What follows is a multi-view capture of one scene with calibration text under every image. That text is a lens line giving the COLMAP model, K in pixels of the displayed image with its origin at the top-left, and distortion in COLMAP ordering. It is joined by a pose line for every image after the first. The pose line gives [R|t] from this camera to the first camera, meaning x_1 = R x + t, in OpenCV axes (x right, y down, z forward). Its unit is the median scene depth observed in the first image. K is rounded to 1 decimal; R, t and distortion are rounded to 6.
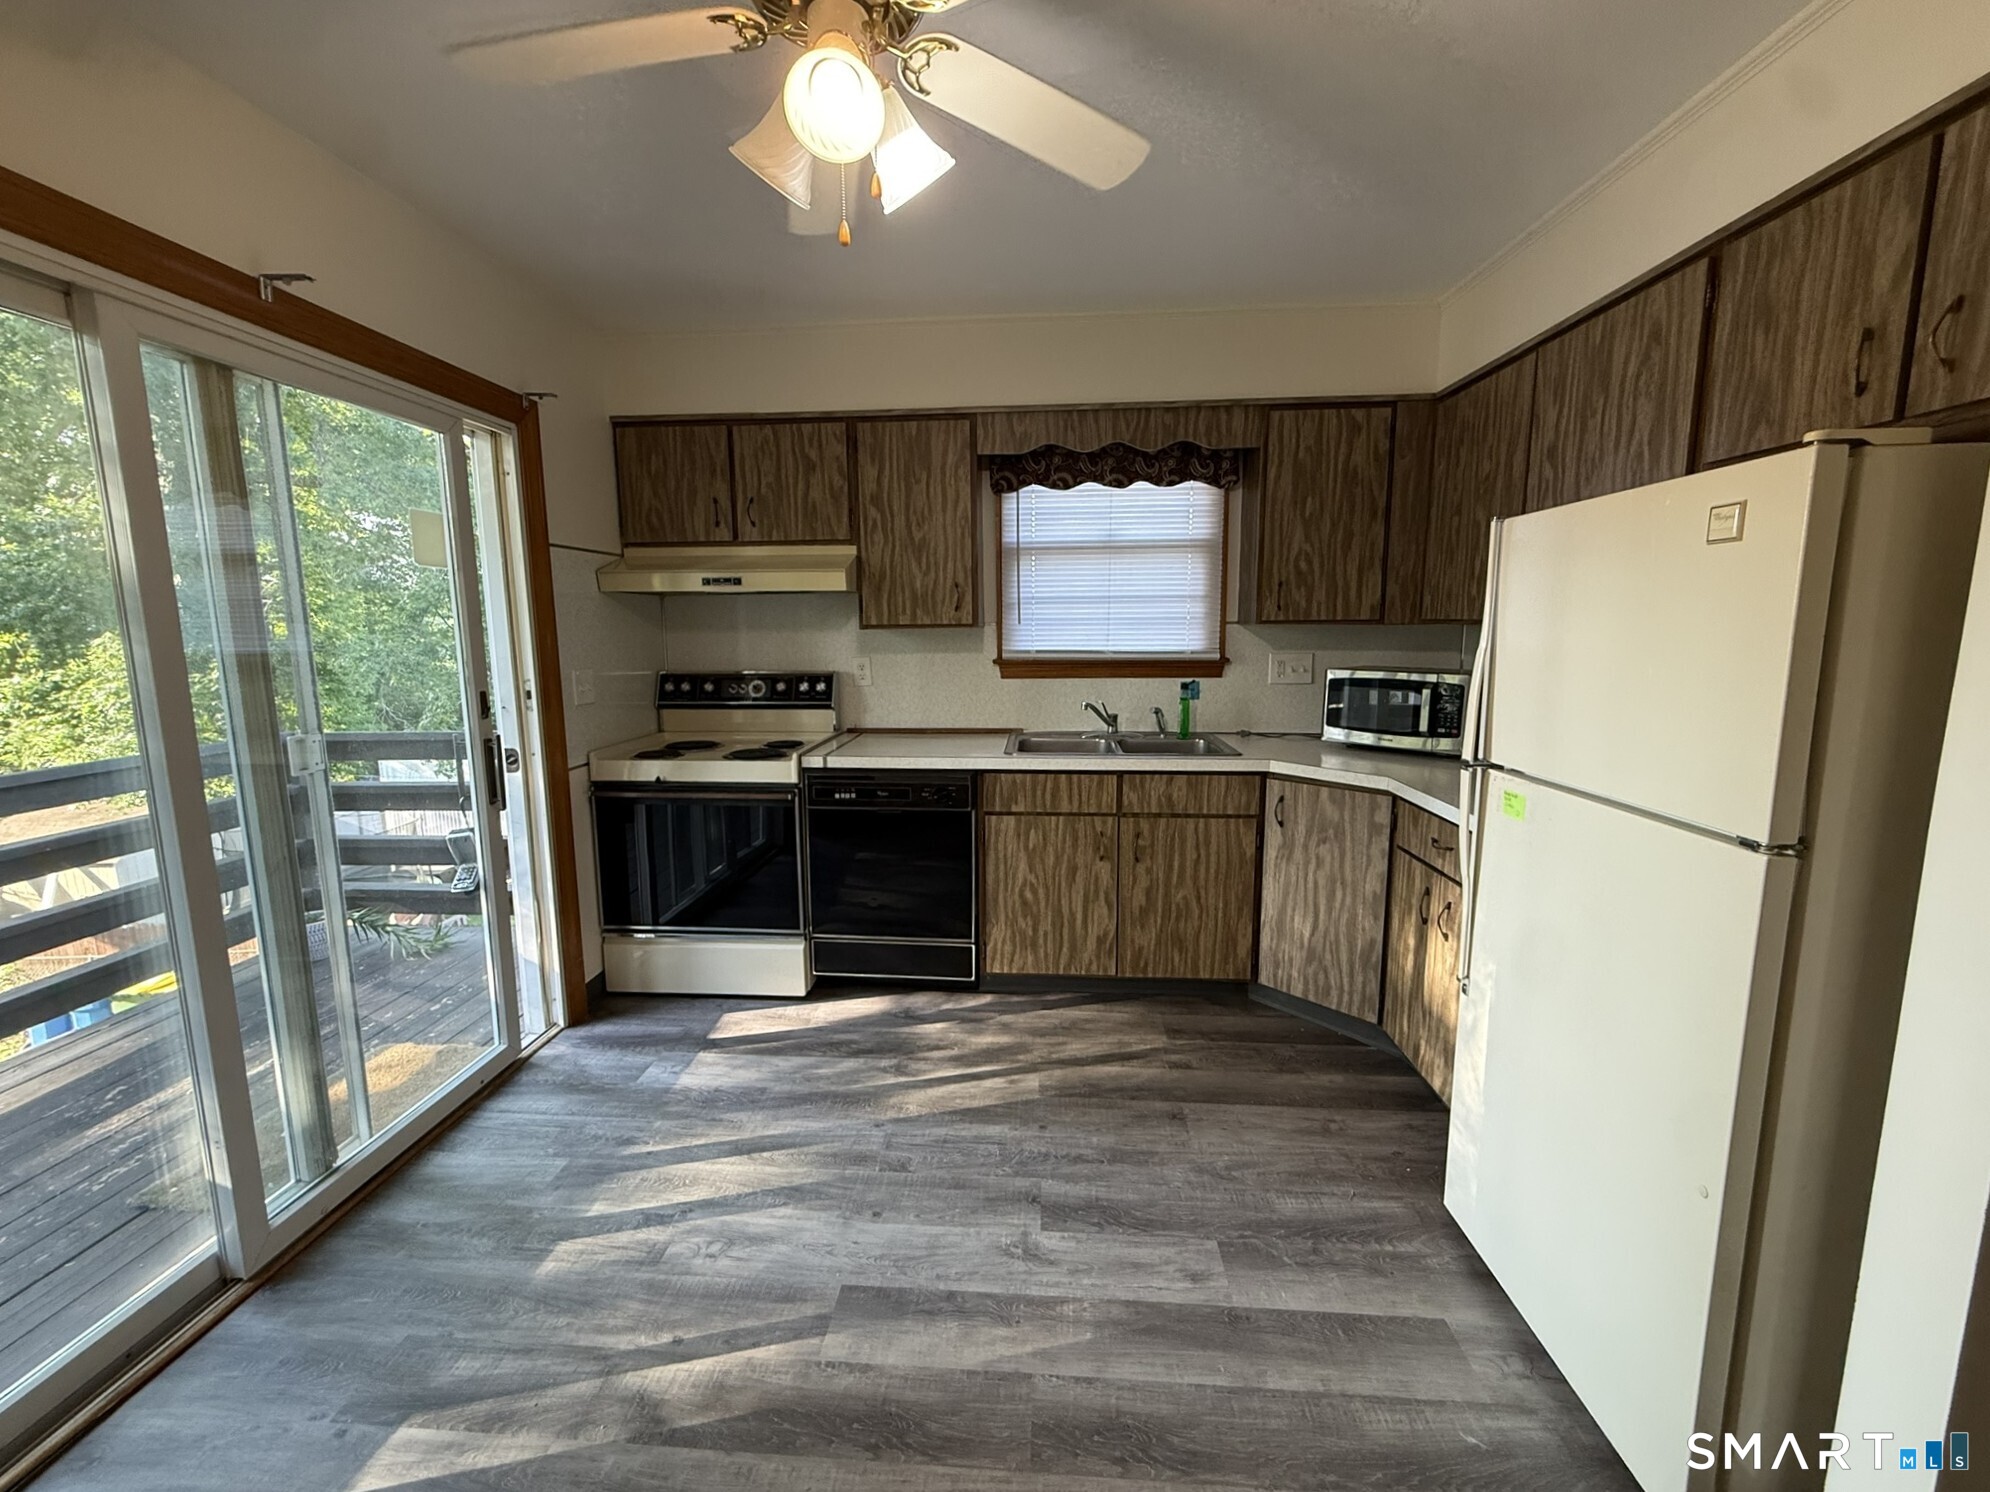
lens RADIAL K [[818.9, 0, 988.8], [0, 818.9, 744.3], [0, 0, 1]] dist [0.001694, 0.000058]
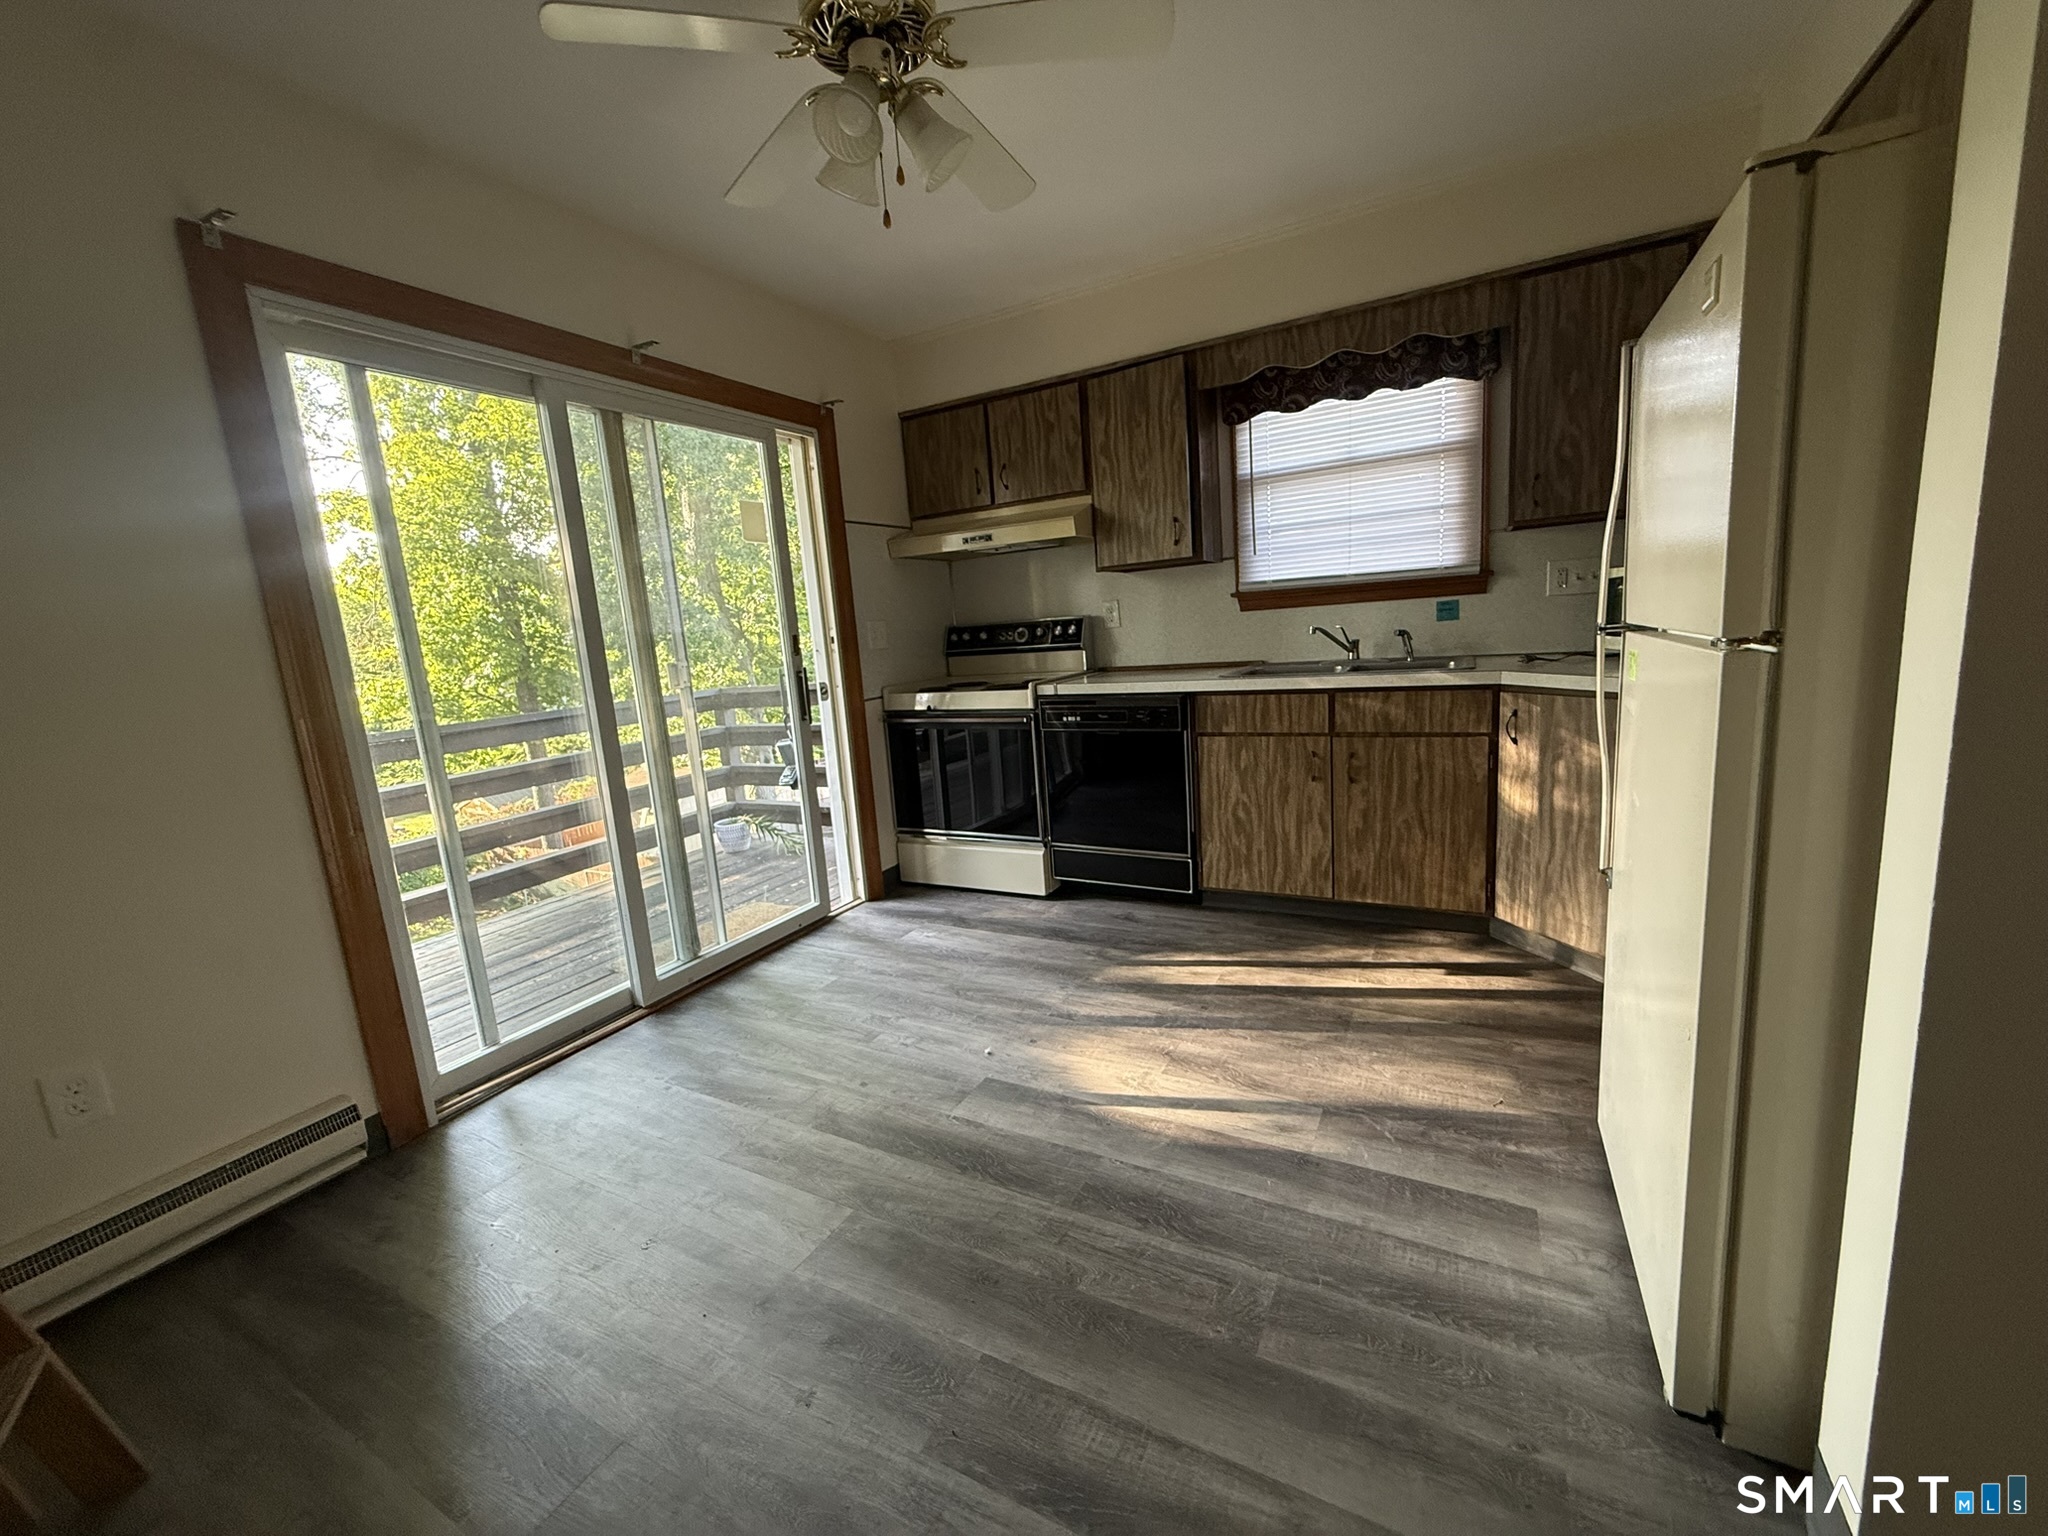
lens RADIAL K [[817.8, 0, 1016.7], [0, 817.8, 766.1], [0, 0, 1]] dist [-0.000579, -0.000083]
pose [[0.907907, 0.011288, -0.419019, 0.226091], [0.006200, 0.999166, 0.040350, 0.081320], [0.419126, -0.039232, 0.907080, -0.054714]]
